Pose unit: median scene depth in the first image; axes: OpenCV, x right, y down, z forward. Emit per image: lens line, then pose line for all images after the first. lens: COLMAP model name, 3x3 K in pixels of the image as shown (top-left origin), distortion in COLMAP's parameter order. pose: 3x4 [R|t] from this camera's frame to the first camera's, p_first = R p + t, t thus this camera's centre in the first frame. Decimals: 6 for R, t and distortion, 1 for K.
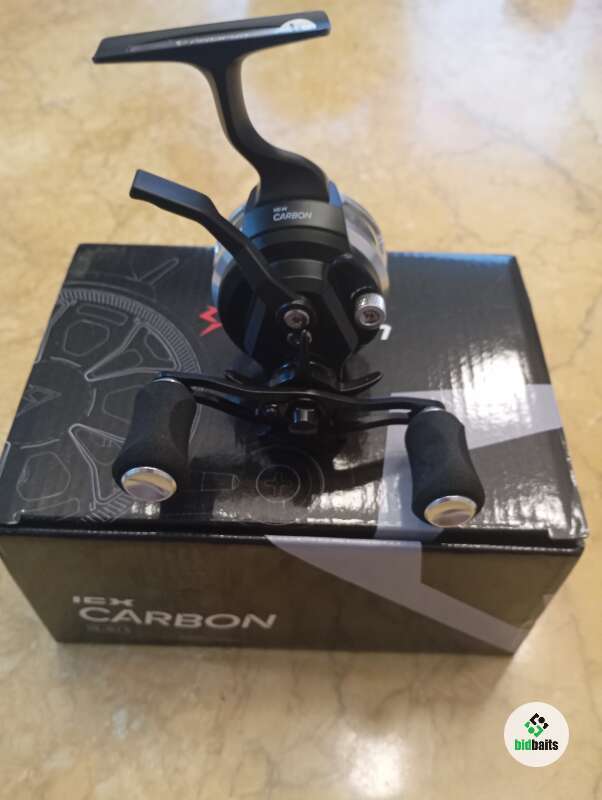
lens RADIAL K [[662.4, 0, 301.0], [0, 662.4, 400.0], [0, 0, 1]] dist [0.039765, -0.021074]
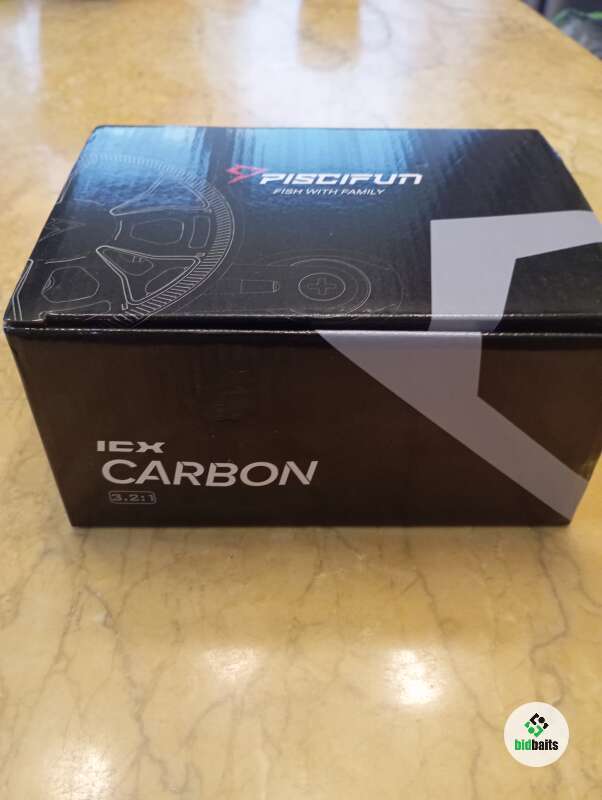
lens RADIAL K [[651.7, 0, 301.0], [0, 651.7, 400.0], [0, 0, 1]] dist [0.052999, -0.002900]
pose [[0.999410, -0.024240, 0.024327, -0.077833], [0.026928, 0.992757, -0.117083, 0.333383], [-0.021313, 0.117669, 0.992824, 0.087756]]
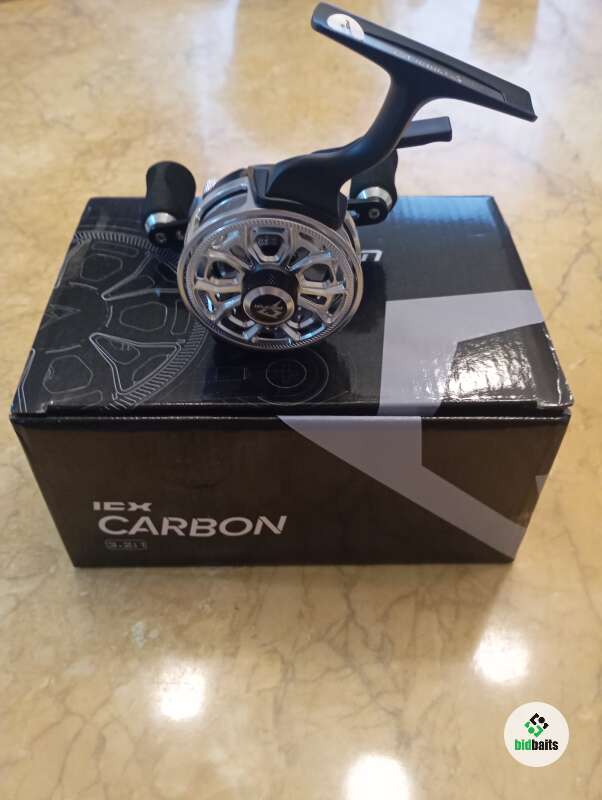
lens RADIAL K [[651.7, 0, 301.0], [0, 651.7, 400.0], [0, 0, 1]] dist [0.052999, -0.002900]
pose [[0.999347, -0.031623, 0.017462, -0.025603], [0.032922, 0.996255, -0.079951, 0.215784], [-0.014869, 0.080474, 0.996646, -0.048165]]
